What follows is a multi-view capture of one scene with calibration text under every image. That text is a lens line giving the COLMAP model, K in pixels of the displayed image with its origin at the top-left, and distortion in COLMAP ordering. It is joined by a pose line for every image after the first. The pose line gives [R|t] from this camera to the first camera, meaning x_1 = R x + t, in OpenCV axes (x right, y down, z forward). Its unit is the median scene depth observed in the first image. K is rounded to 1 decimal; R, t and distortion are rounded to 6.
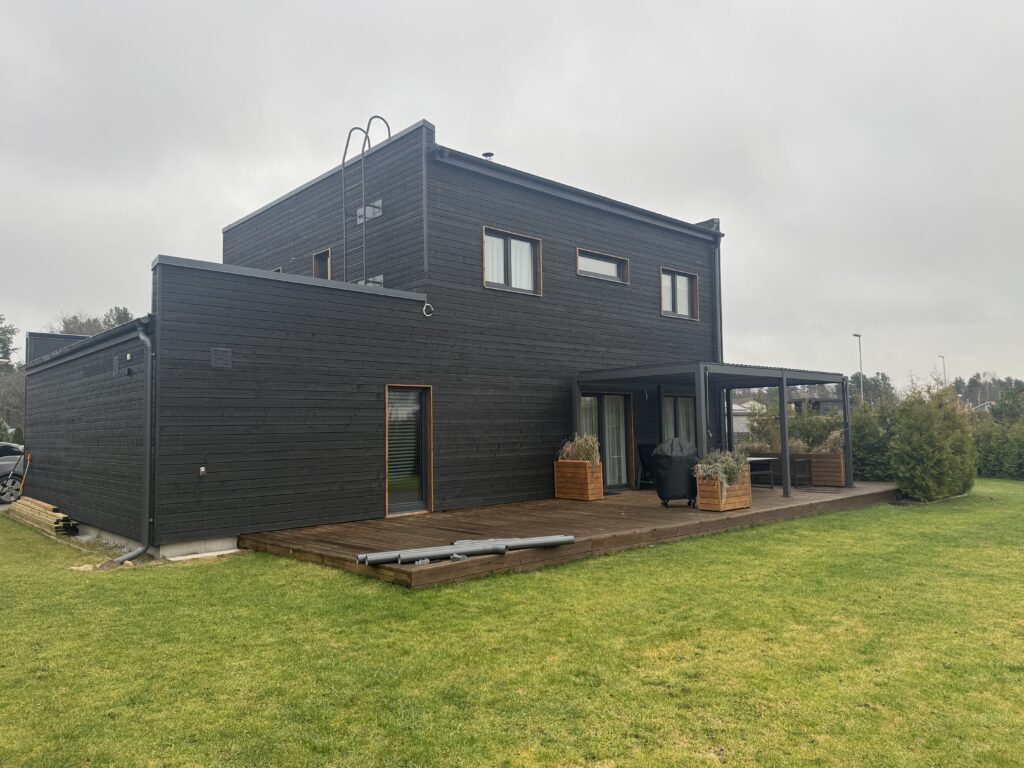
lens RADIAL K [[732.8, 0, 512.0], [0, 732.8, 384.0], [0, 0, 1]] dist [0.002721, -0.000019]
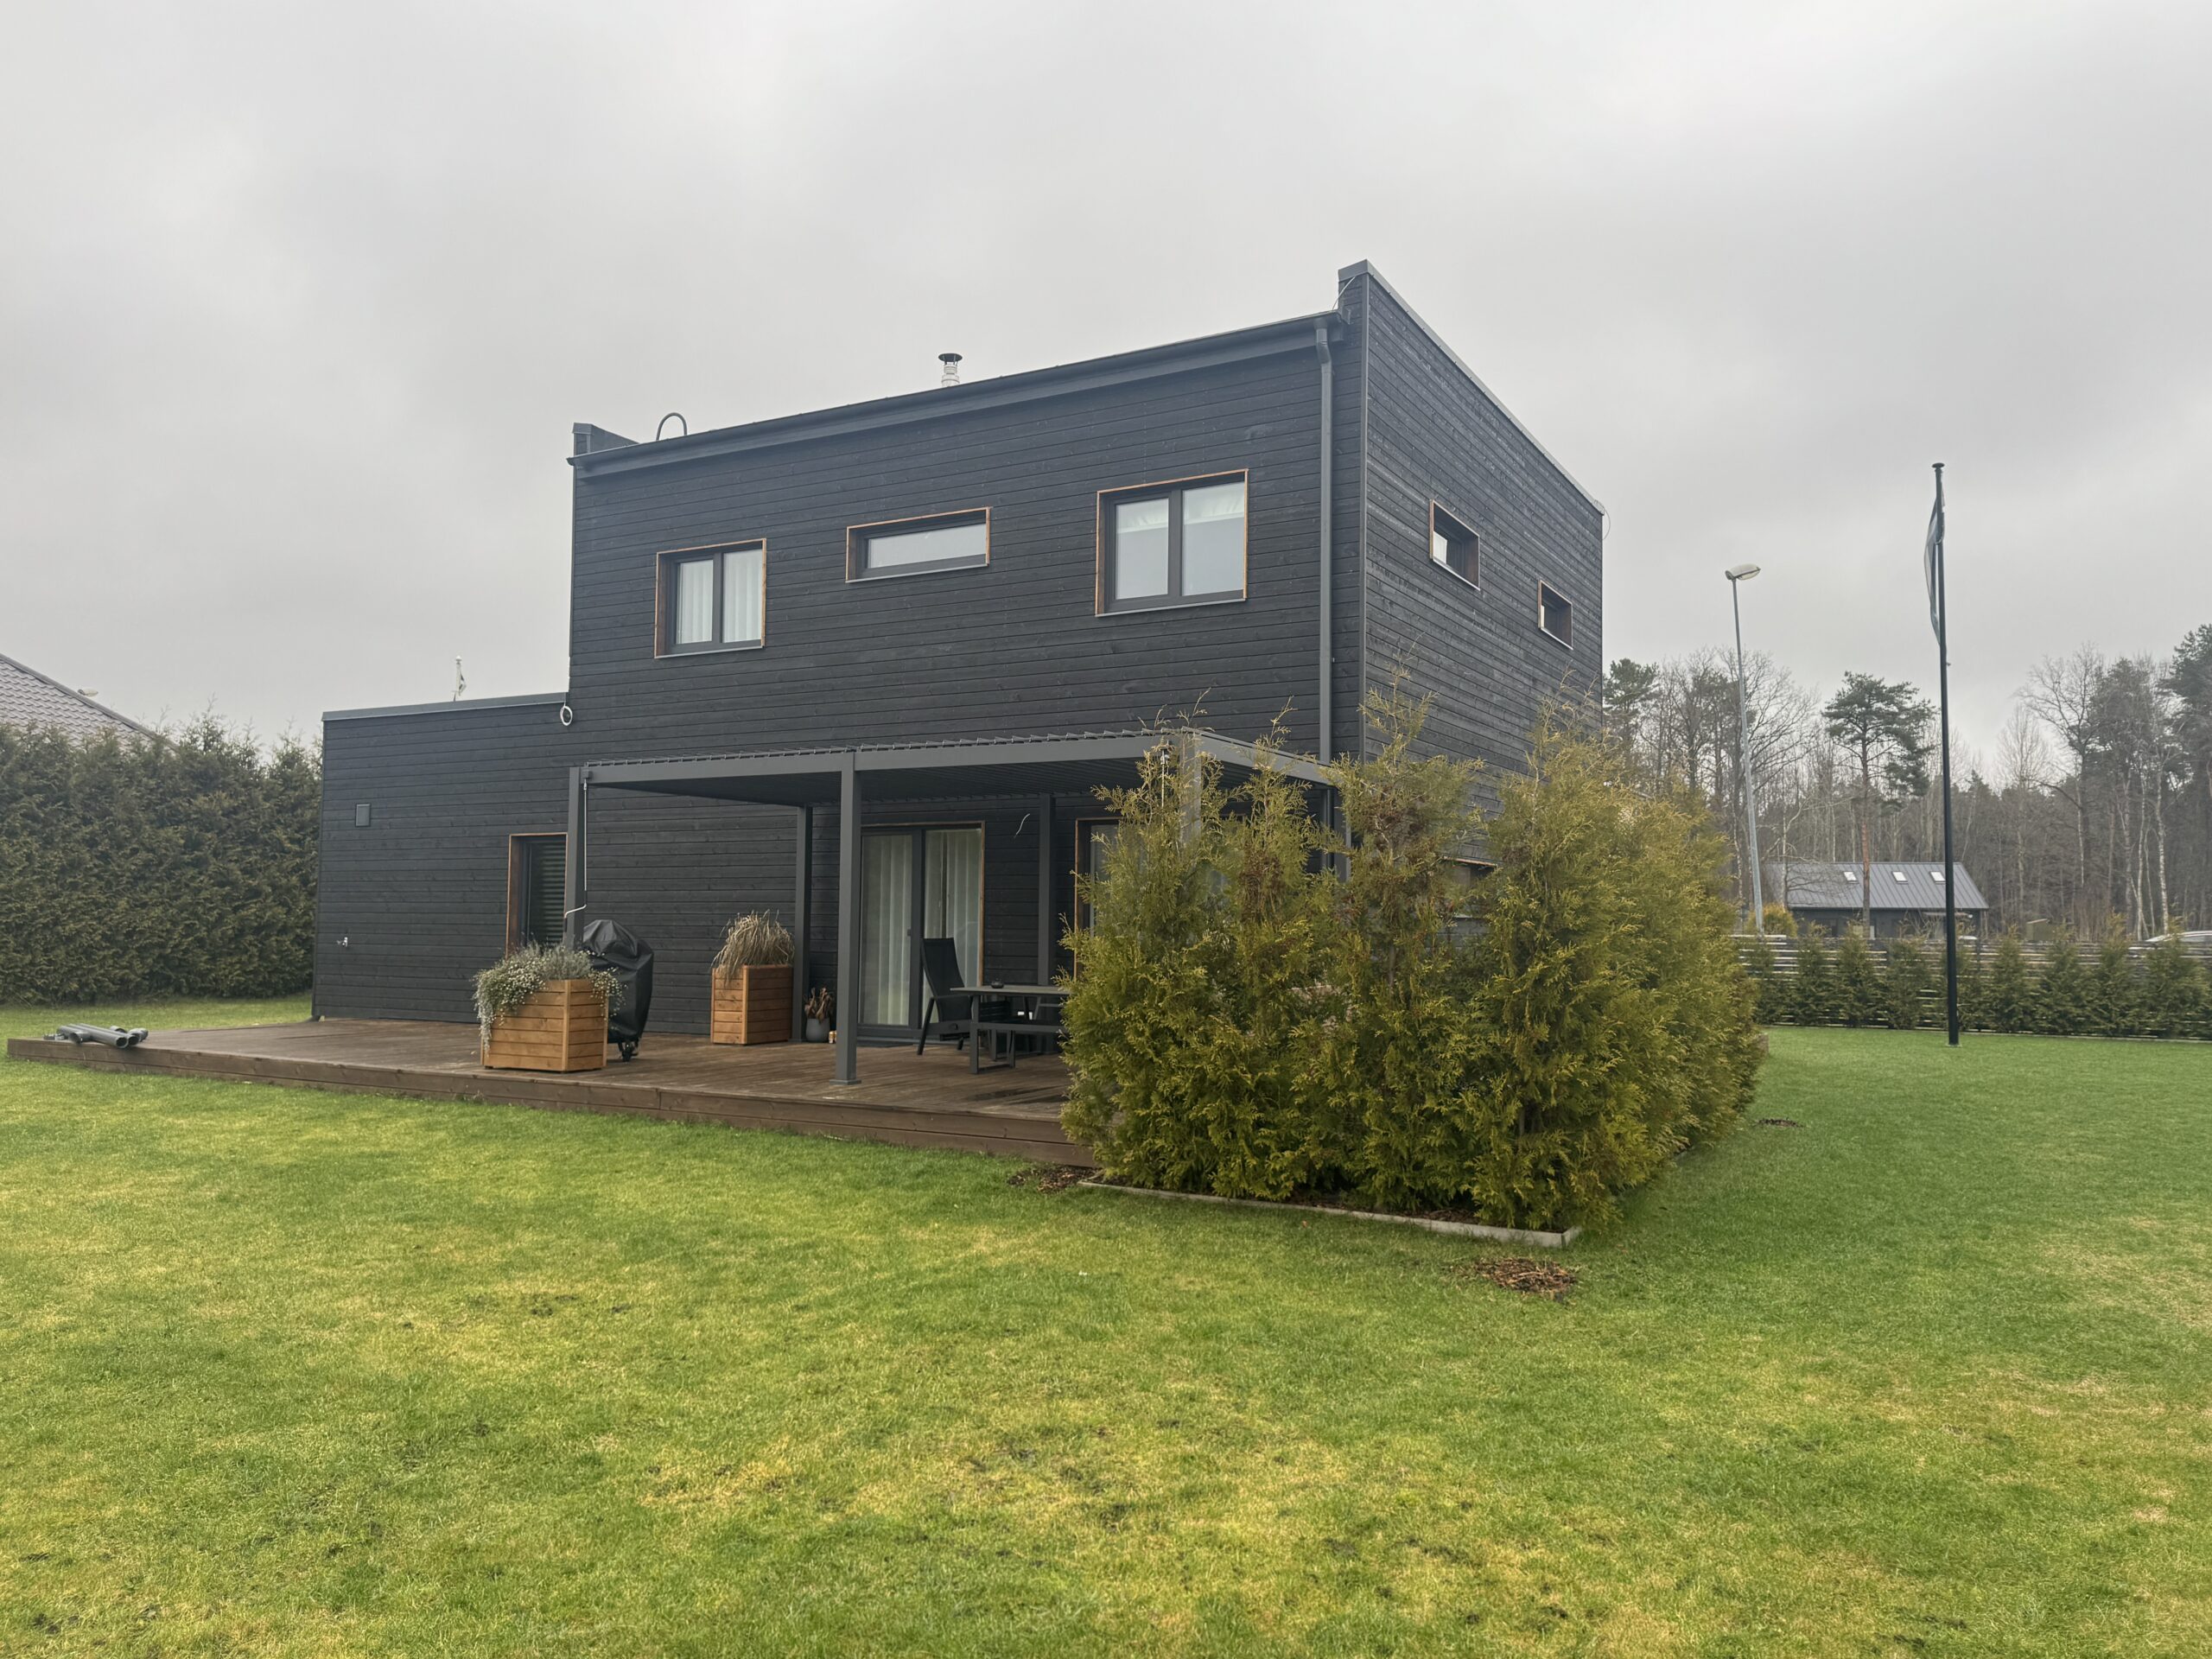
lens RADIAL K [[1583.0, 0, 1106.0], [0, 1583.0, 829.5], [0, 0, 1]] dist [0.002721, -0.000019]
pose [[0.301577, -0.068700, -0.950964, 1.160396], [0.014889, 0.997618, -0.067349, 0.087255], [0.953326, 0.006152, 0.301881, 0.890774]]
